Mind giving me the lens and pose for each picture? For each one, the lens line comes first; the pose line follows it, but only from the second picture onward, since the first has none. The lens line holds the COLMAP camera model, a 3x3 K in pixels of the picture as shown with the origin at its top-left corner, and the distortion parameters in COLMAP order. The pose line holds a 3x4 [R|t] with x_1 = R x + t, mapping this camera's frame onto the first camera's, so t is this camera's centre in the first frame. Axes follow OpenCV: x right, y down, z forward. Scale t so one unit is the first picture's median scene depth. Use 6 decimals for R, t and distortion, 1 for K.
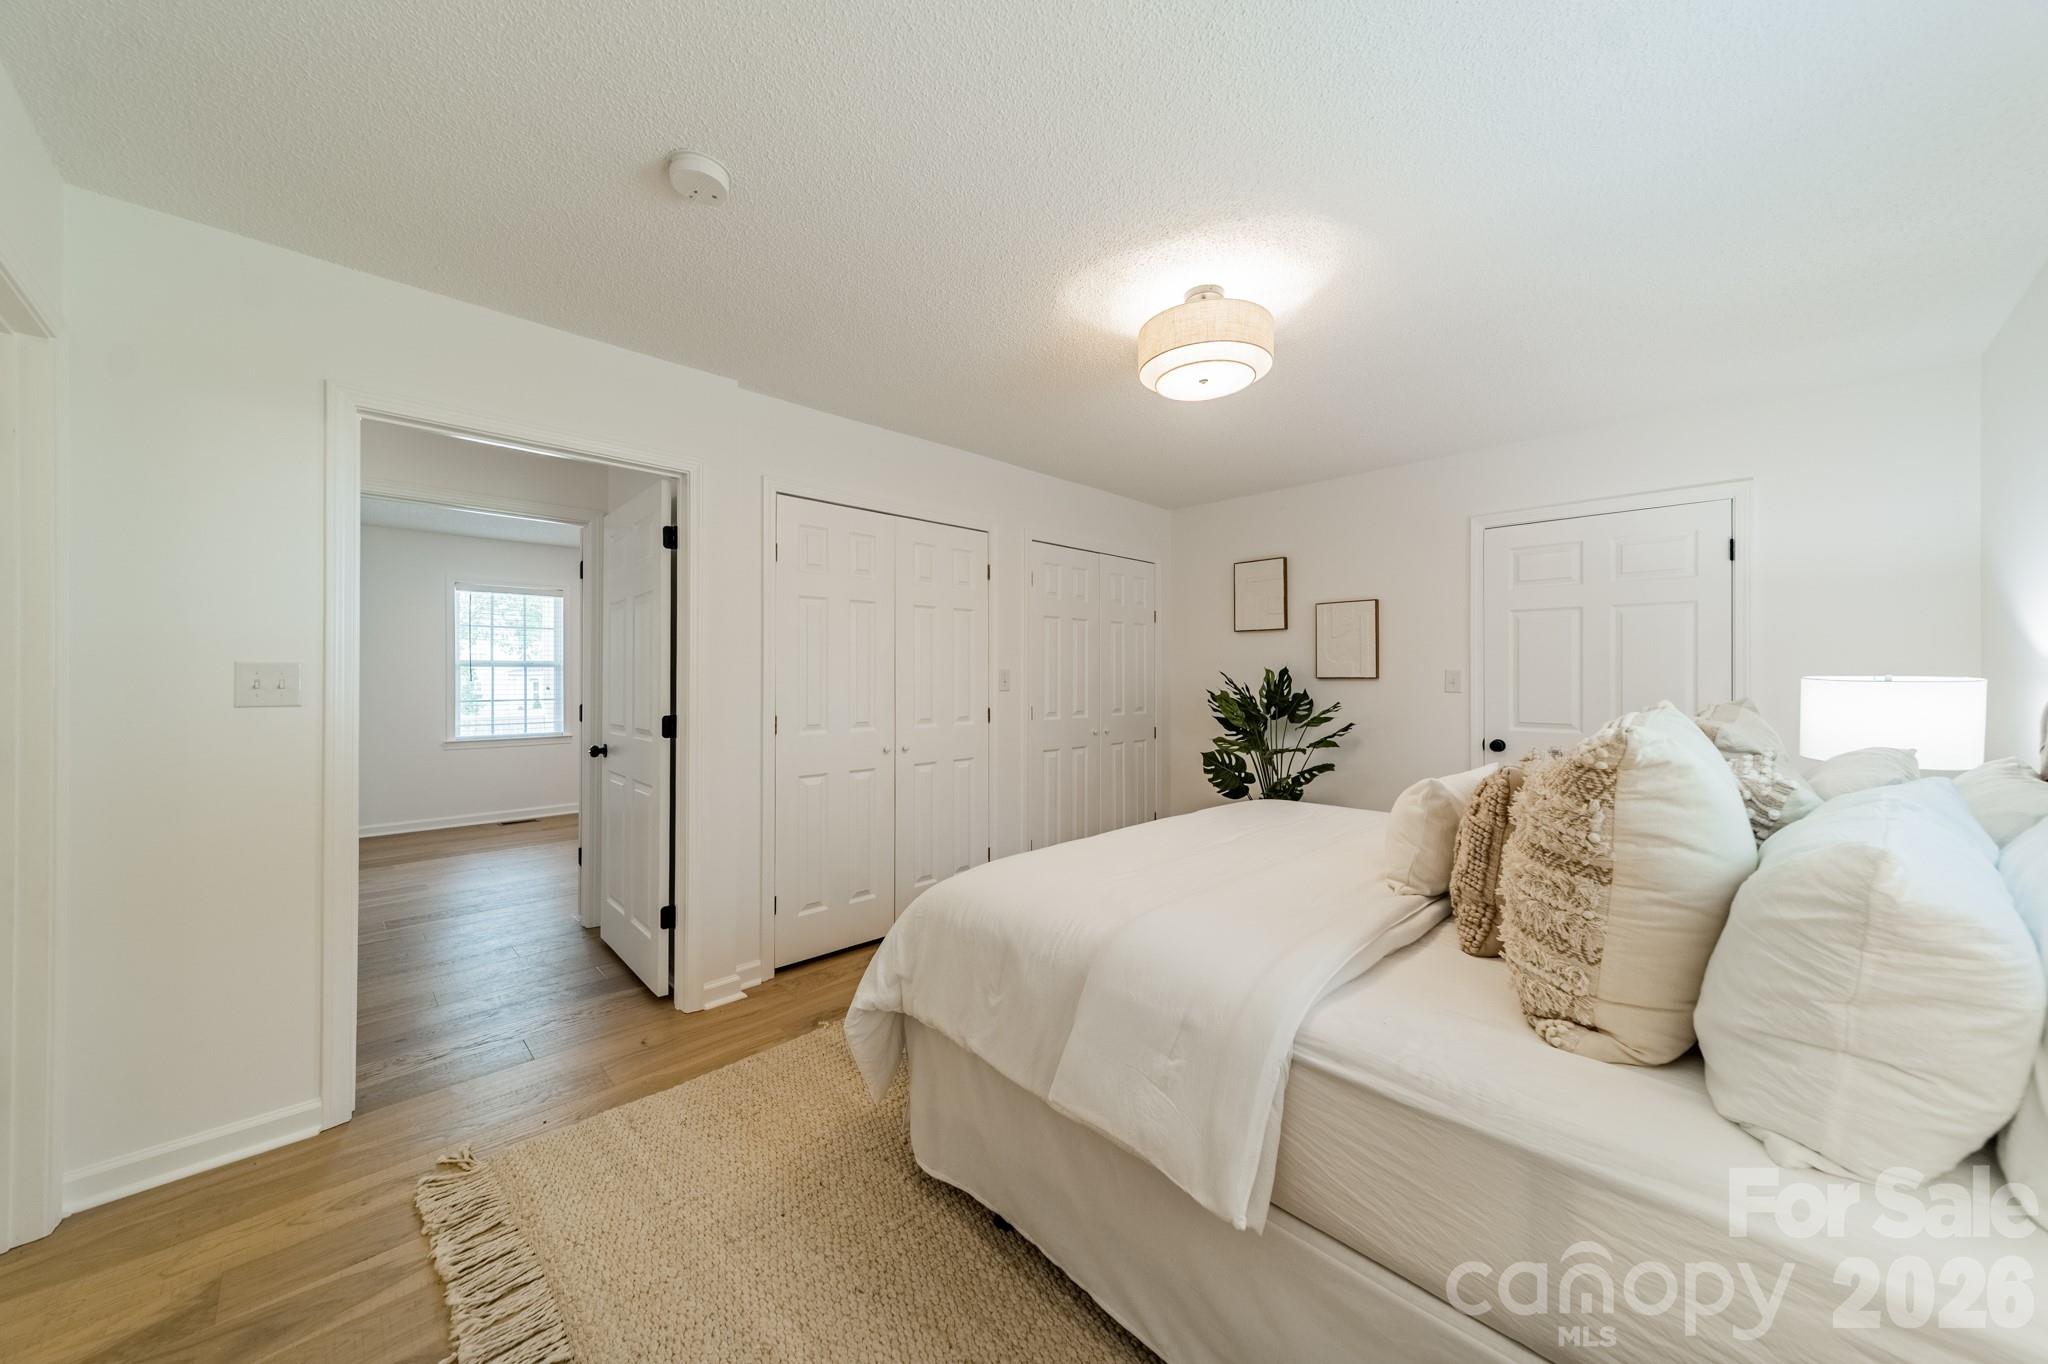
lens RADIAL K [[709.5, 0, 1024.0], [0, 709.5, 682.0], [0, 0, 1]] dist [0.034297, 0.000024]
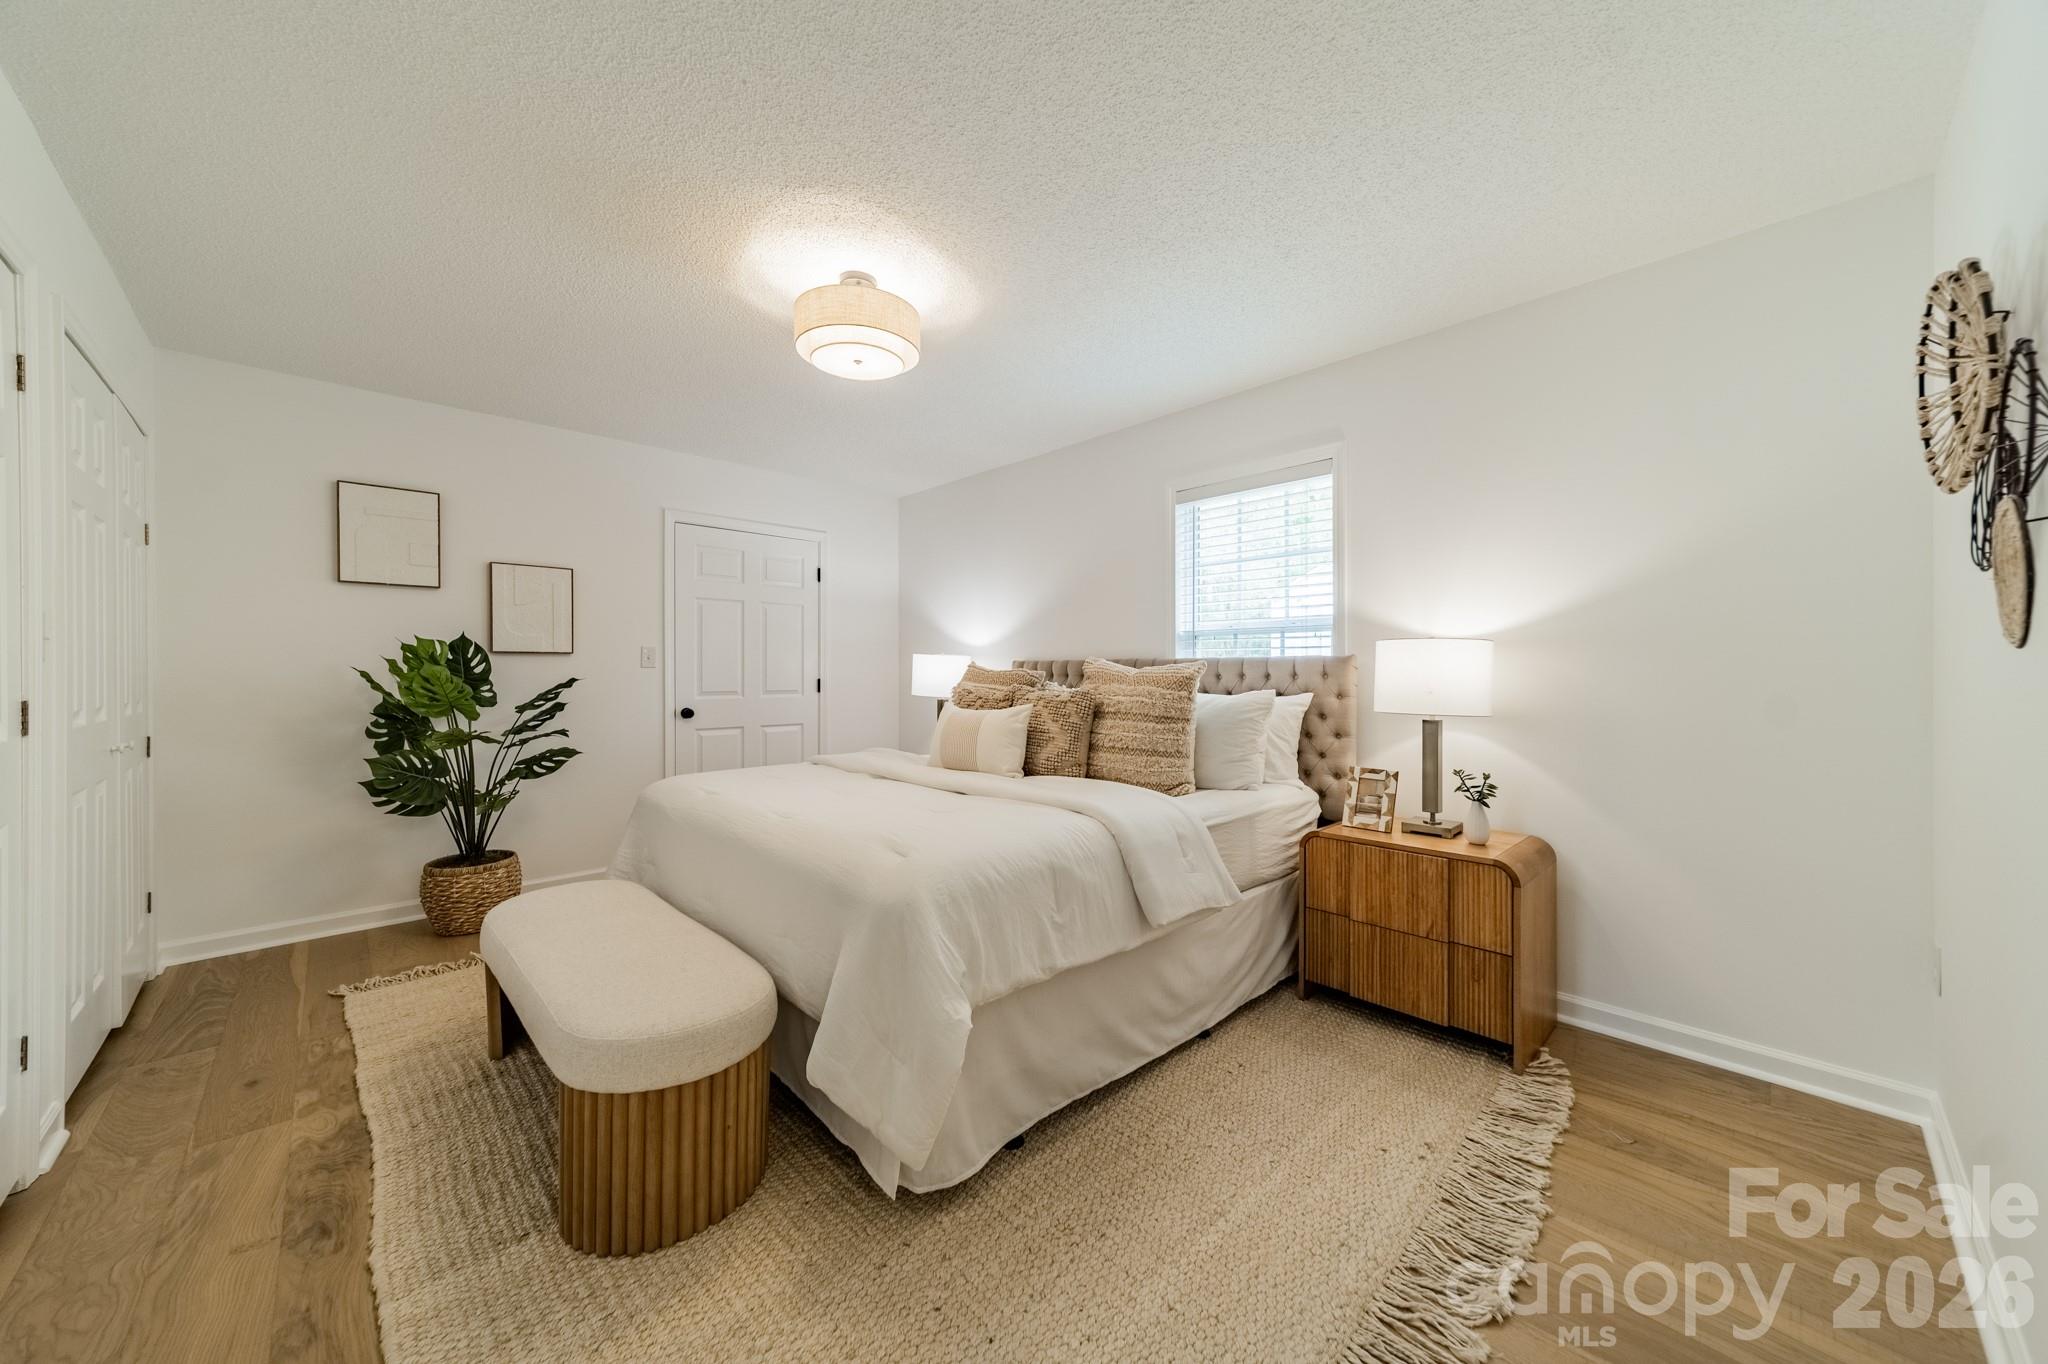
lens RADIAL K [[720.8, 0, 1034.2], [0, 720.8, 674.3], [0, 0, 1]] dist [0.004649, 0.000006]
pose [[0.025670, -0.003721, 0.999664, -0.510666], [0.007504, 0.999966, 0.003529, 0.027720], [-0.999642, 0.007410, 0.025697, 0.442229]]
